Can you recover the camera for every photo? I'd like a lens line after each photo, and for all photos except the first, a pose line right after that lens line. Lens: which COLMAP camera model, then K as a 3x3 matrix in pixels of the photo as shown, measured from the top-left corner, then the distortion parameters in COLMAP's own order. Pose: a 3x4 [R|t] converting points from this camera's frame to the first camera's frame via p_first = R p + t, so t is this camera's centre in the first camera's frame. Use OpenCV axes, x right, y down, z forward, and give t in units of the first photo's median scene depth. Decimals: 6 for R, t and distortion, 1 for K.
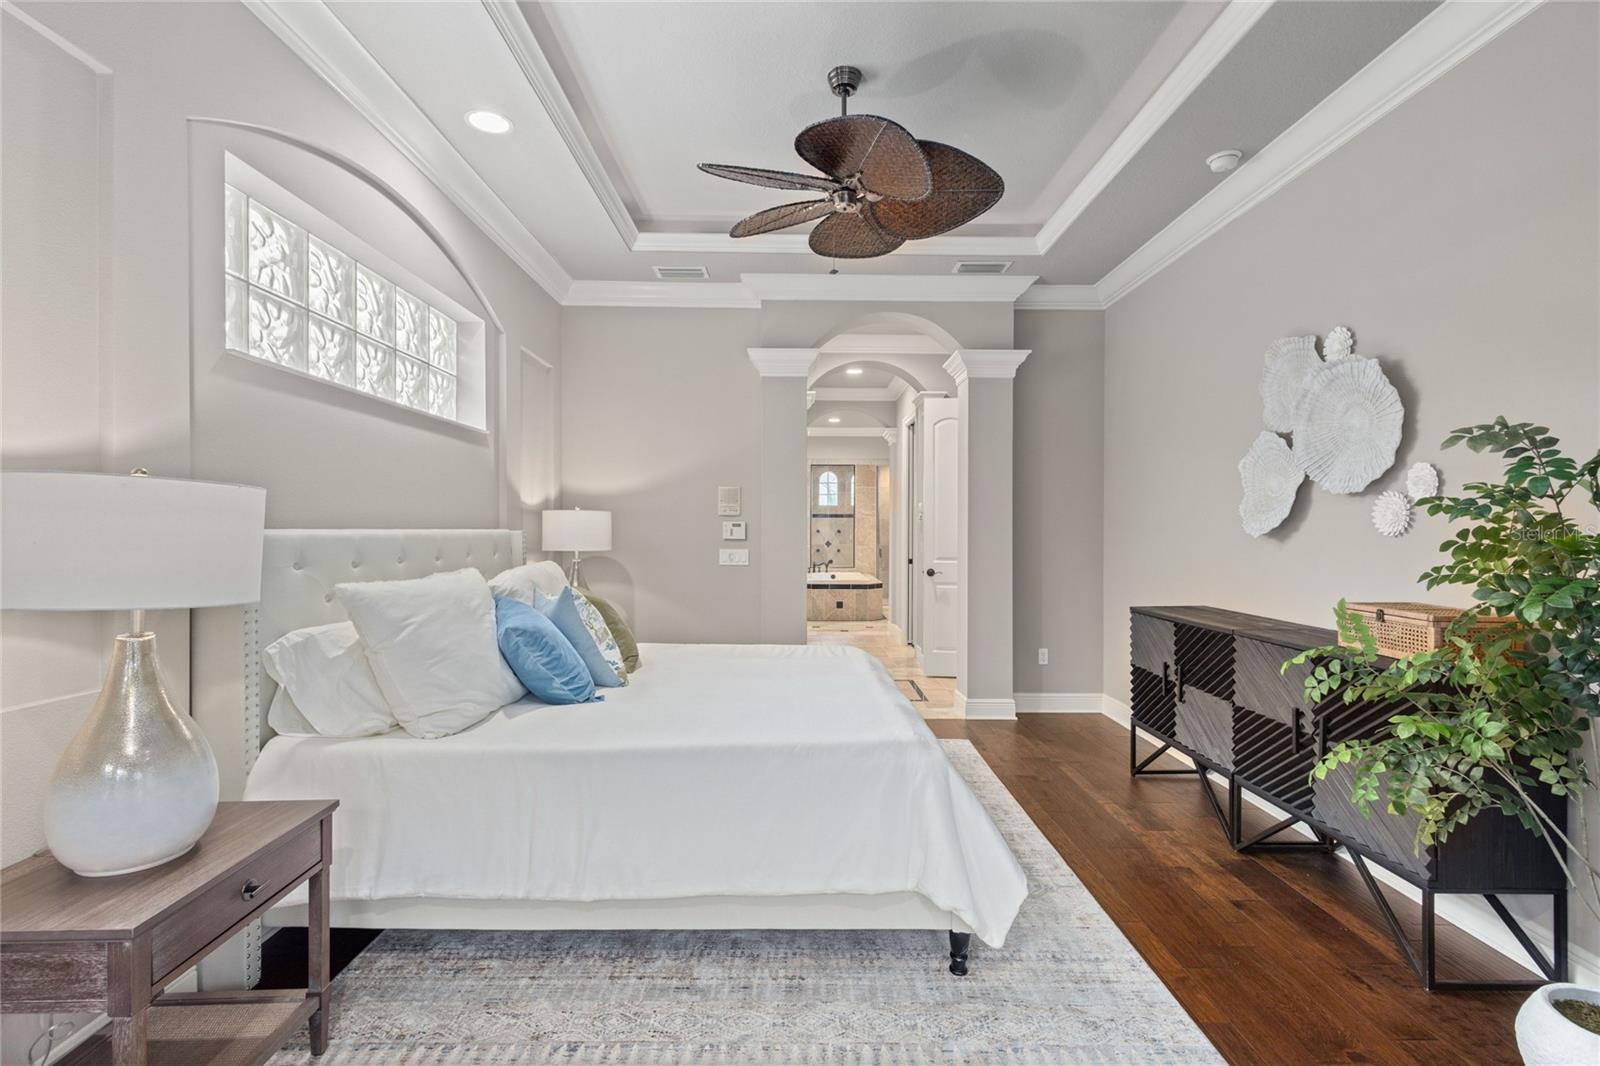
lens RADIAL K [[729.6, 0, 806.9], [0, 729.6, 530.9], [0, 0, 1]] dist [-0.000305, -0.000020]
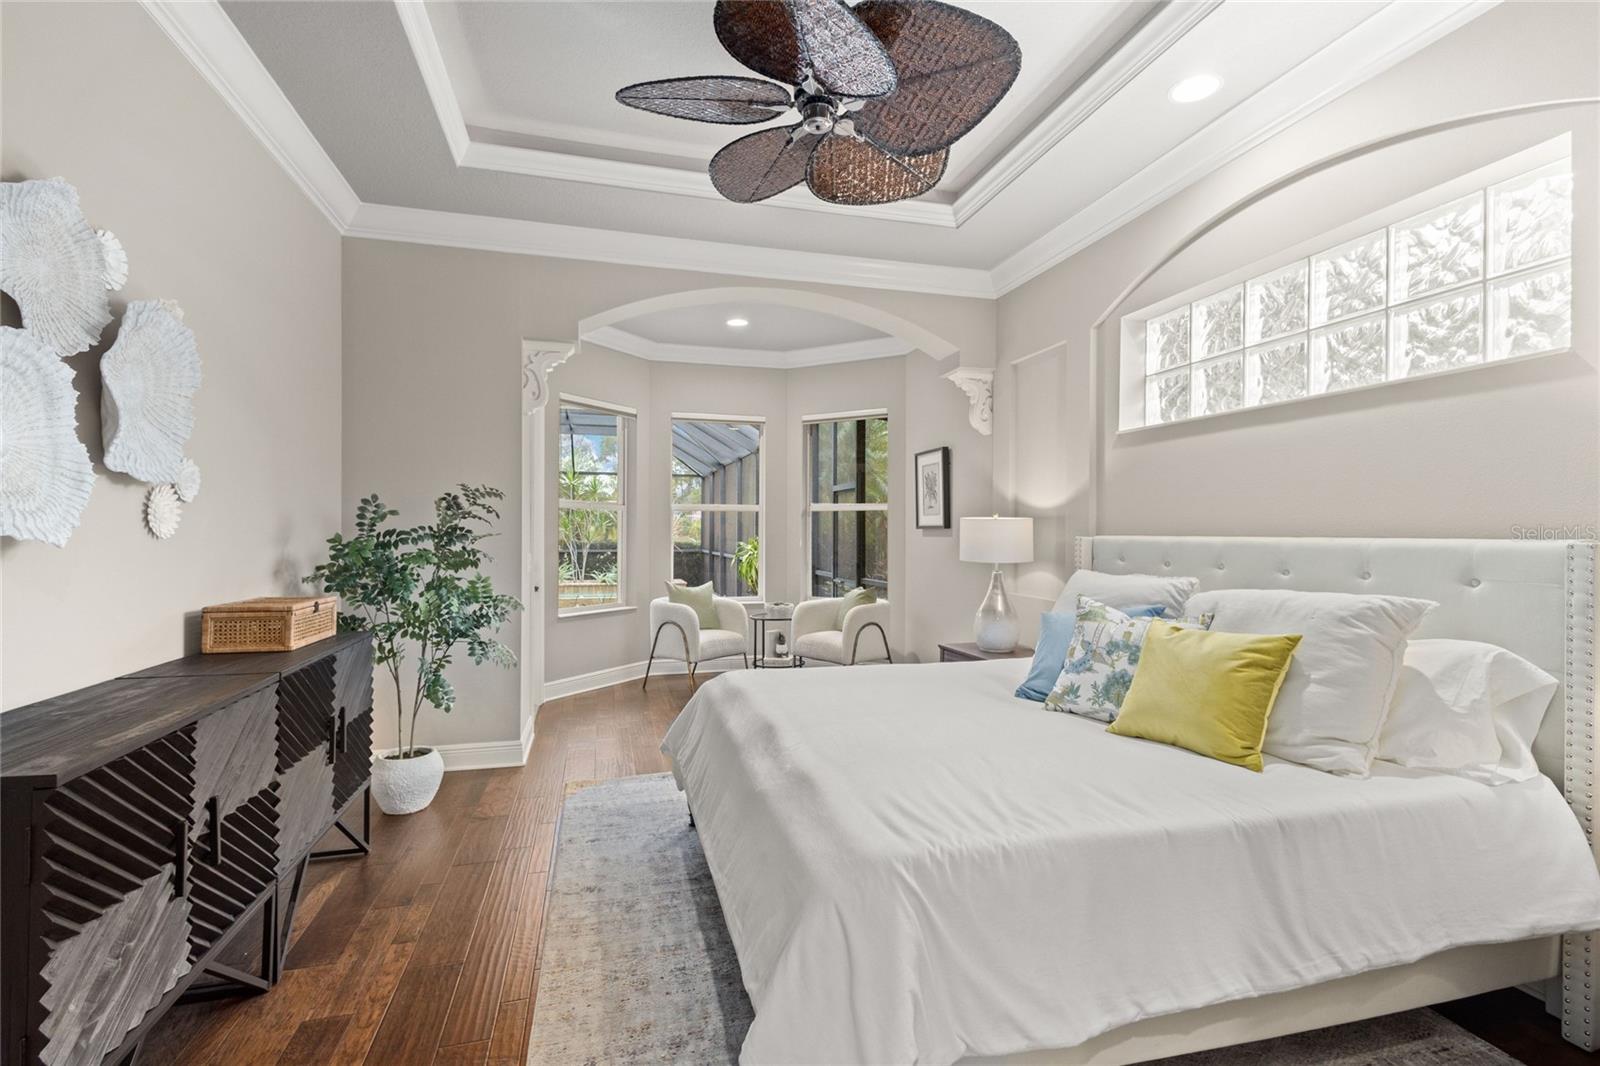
lens RADIAL K [[729.6, 0, 802.0], [0, 729.6, 531.1], [0, 0, 1]] dist [-0.000305, -0.000020]
pose [[-0.966849, -0.006070, -0.255276, 0.314260], [-0.006549, 0.999978, 0.001027, -0.006997], [0.255264, 0.002665, -0.966868, 2.072050]]
